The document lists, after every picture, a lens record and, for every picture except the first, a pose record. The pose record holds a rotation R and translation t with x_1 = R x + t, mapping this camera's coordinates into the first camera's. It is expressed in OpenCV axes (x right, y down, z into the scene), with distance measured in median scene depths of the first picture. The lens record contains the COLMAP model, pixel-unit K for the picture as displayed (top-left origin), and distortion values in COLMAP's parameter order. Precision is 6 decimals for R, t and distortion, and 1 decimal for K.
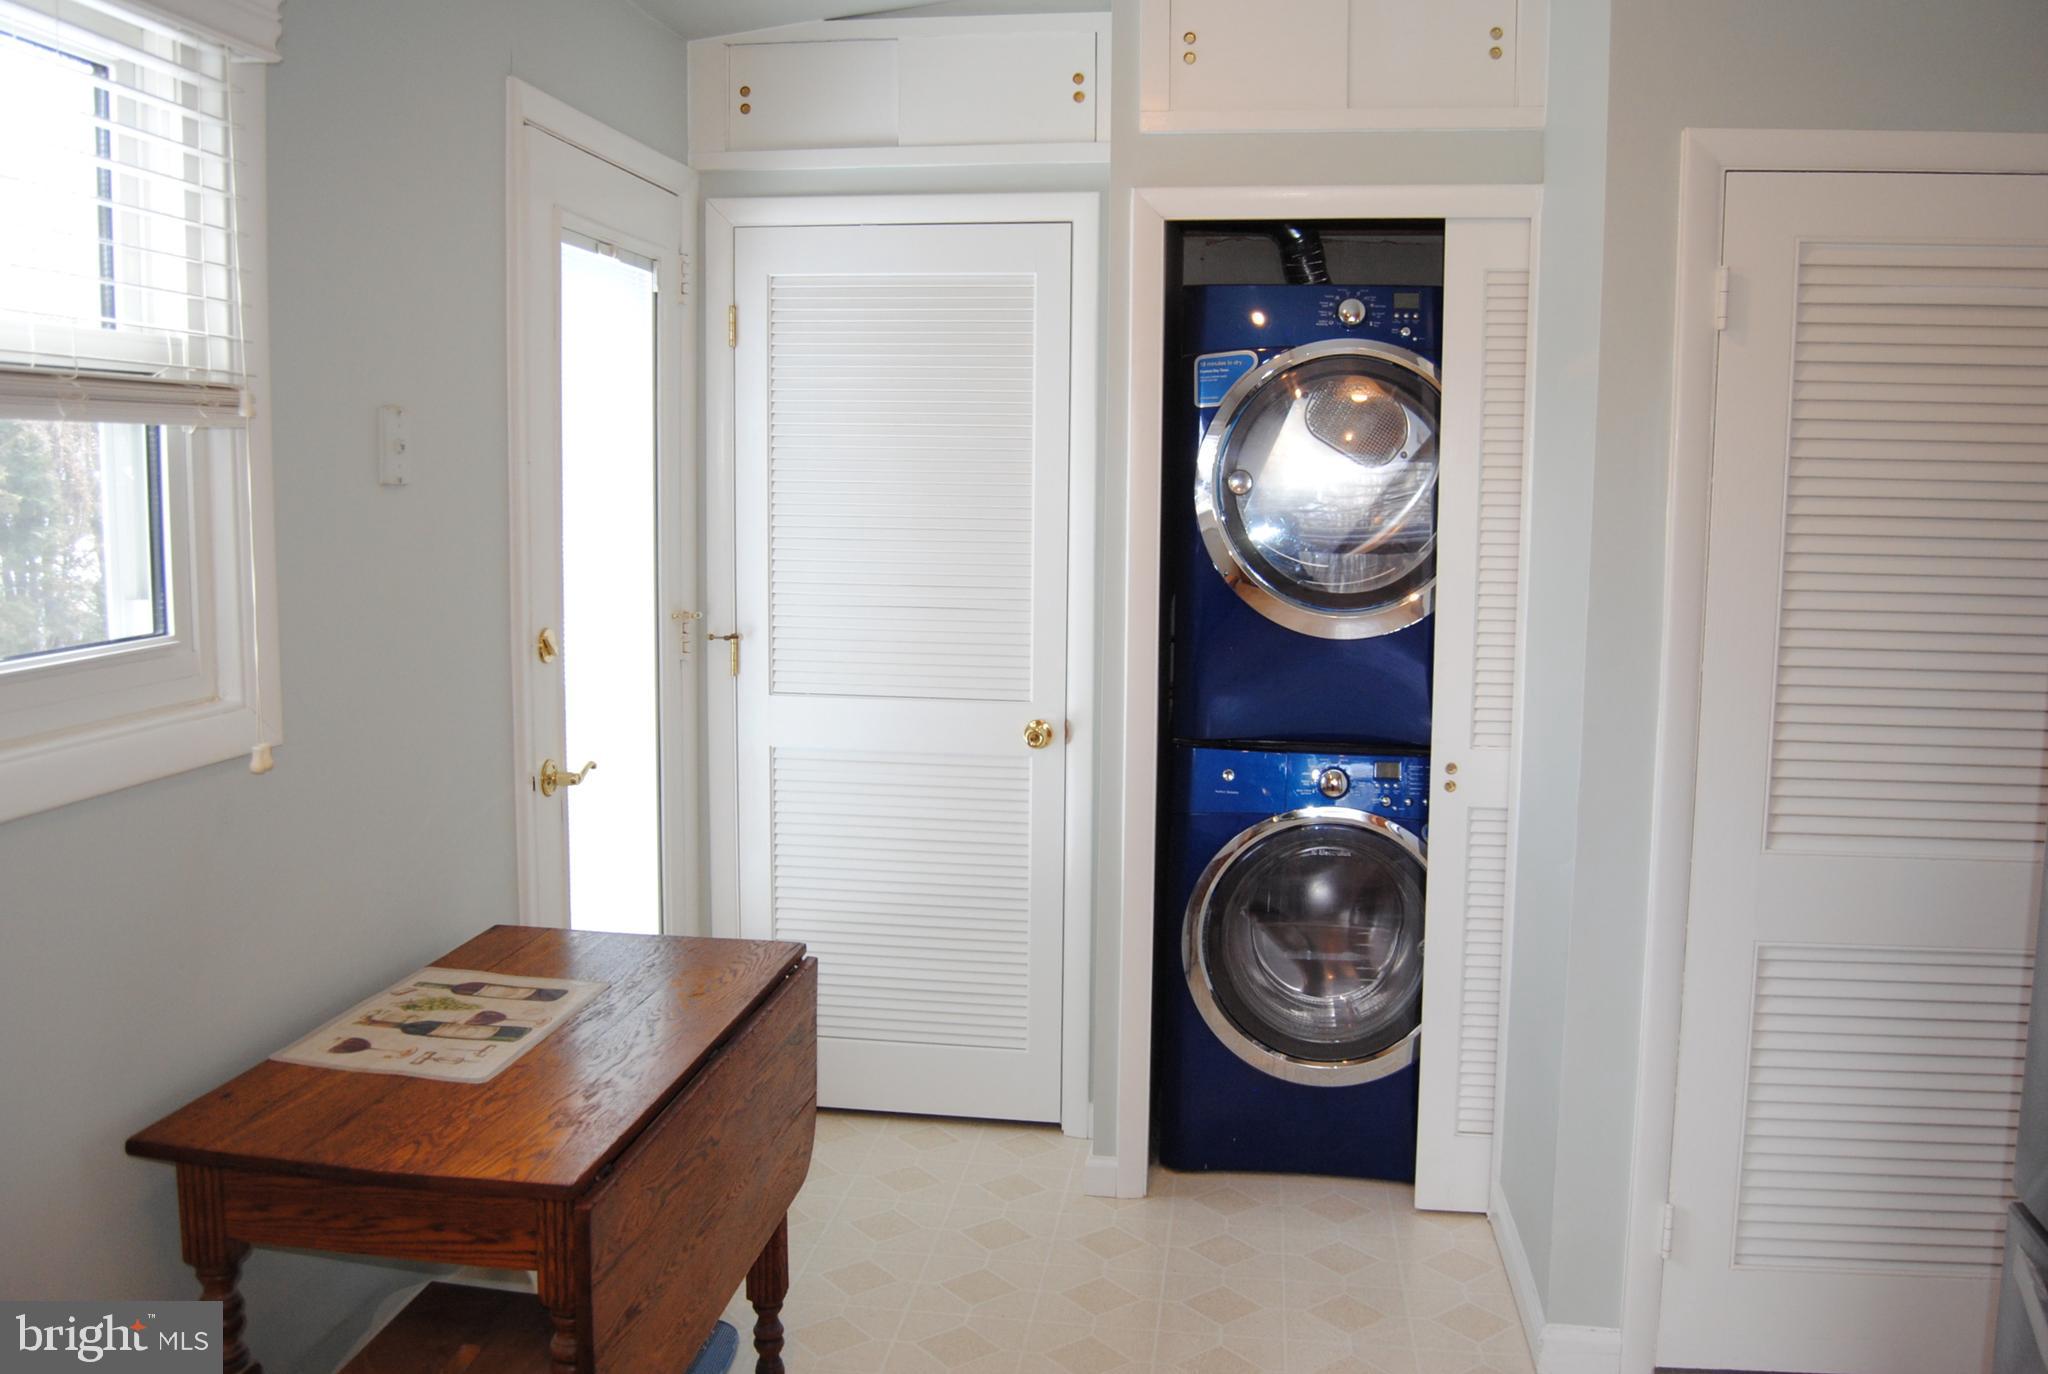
lens RADIAL K [[1694.0, 0, 1022.5], [0, 1694.0, 678.4], [0, 0, 1]] dist [-0.094281, 0.010543]
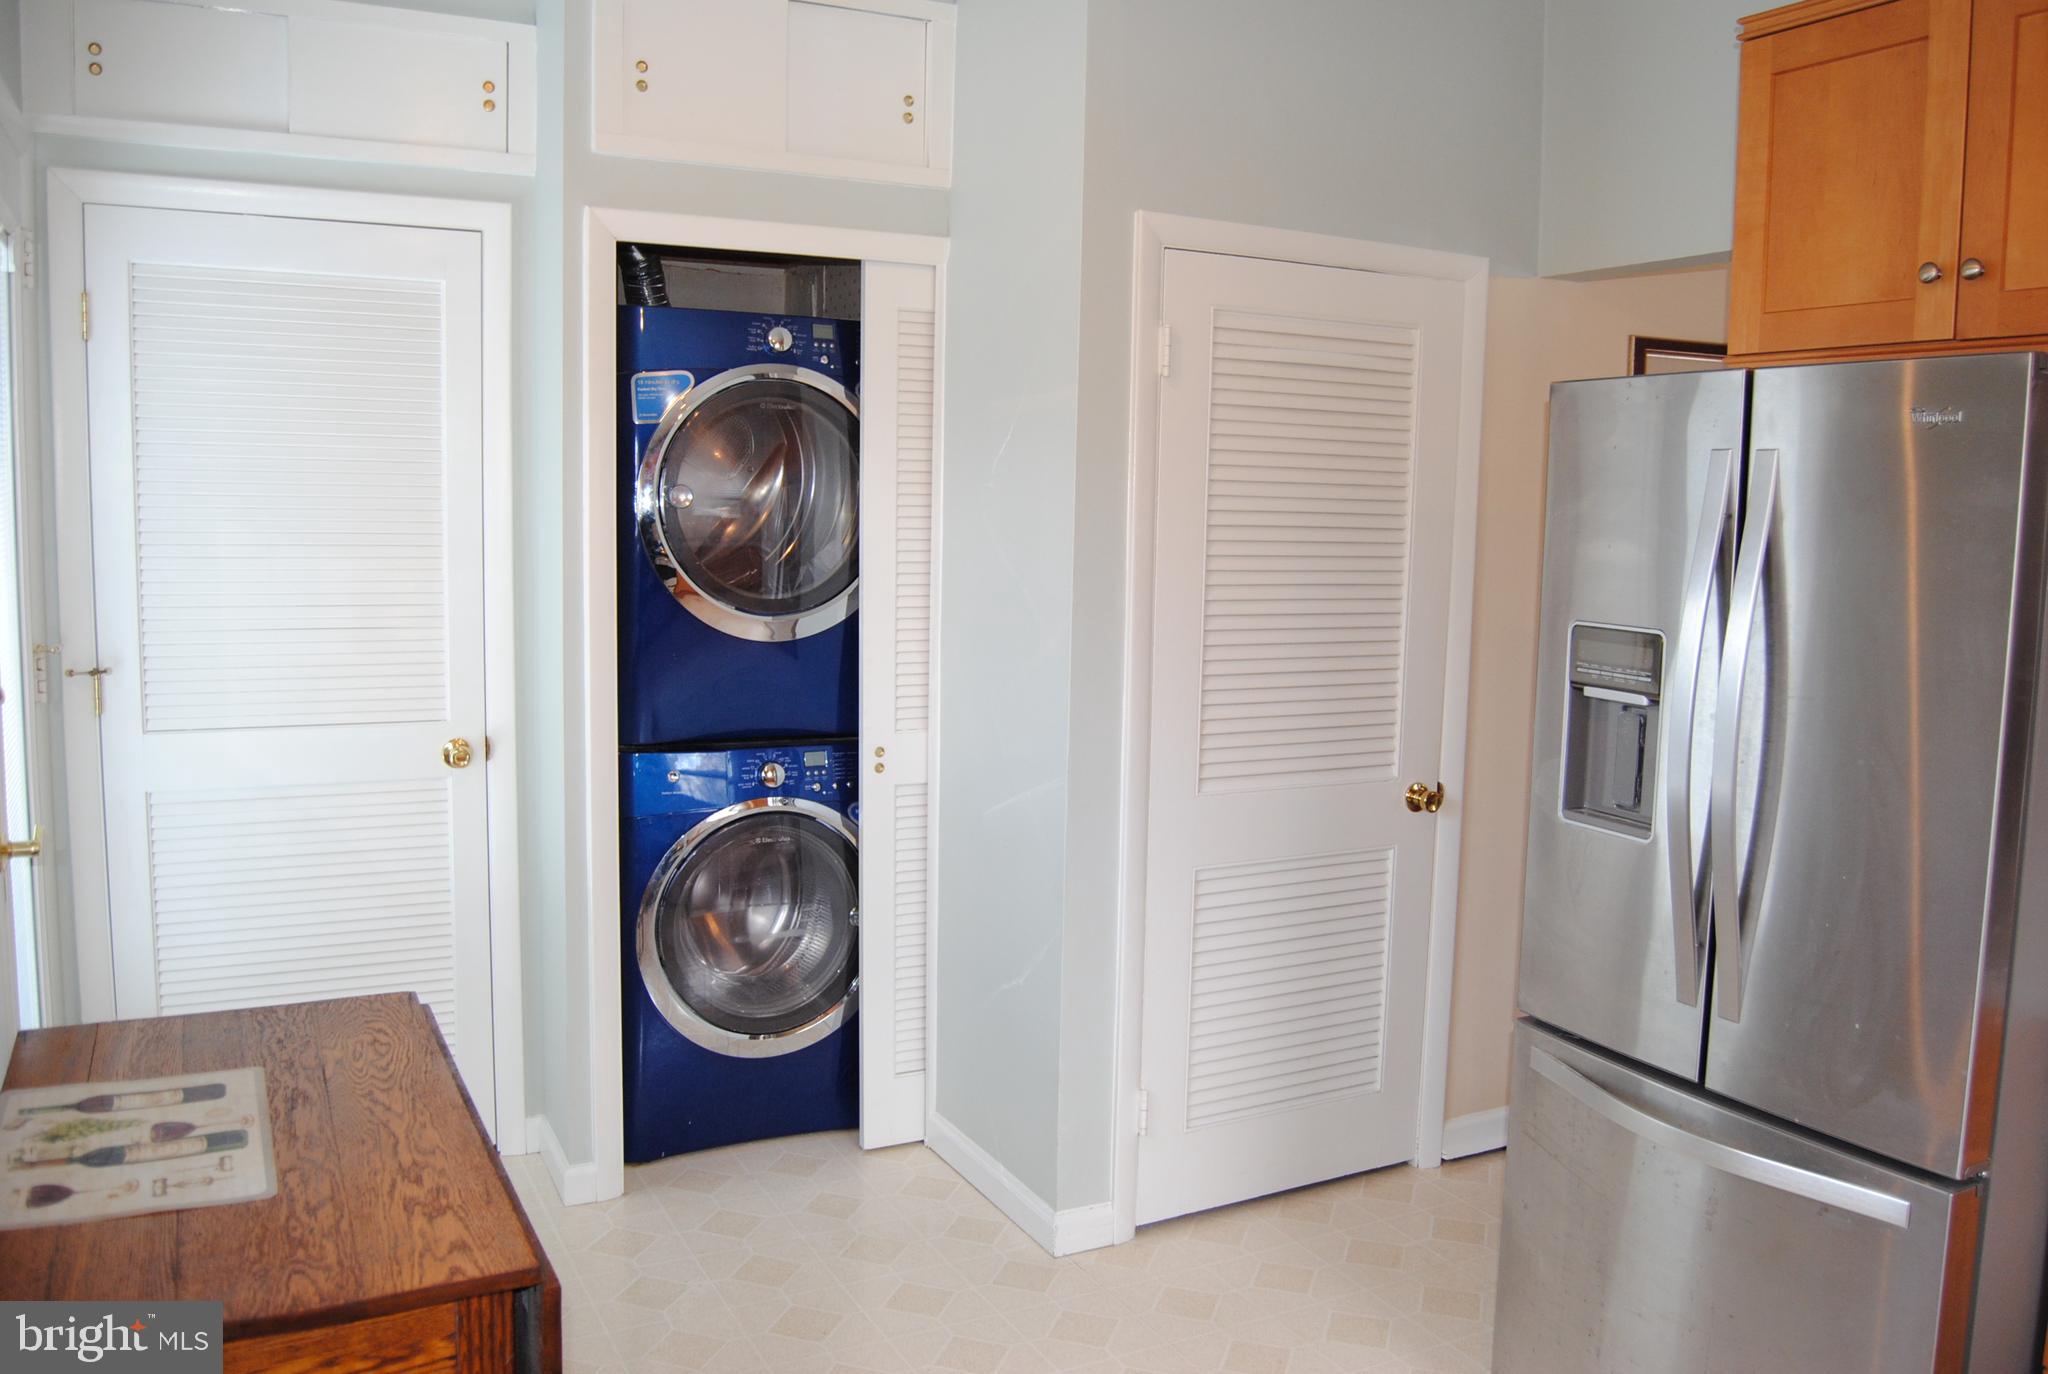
lens RADIAL K [[1612.5, 0, 1032.1], [0, 1612.5, 677.3], [0, 0, 1]] dist [-0.097235, 0.039281]
pose [[0.813573, -0.057578, 0.578605, -0.280997], [0.055961, 0.998219, 0.020649, -0.012659], [-0.578764, 0.015580, 0.815346, 0.065842]]
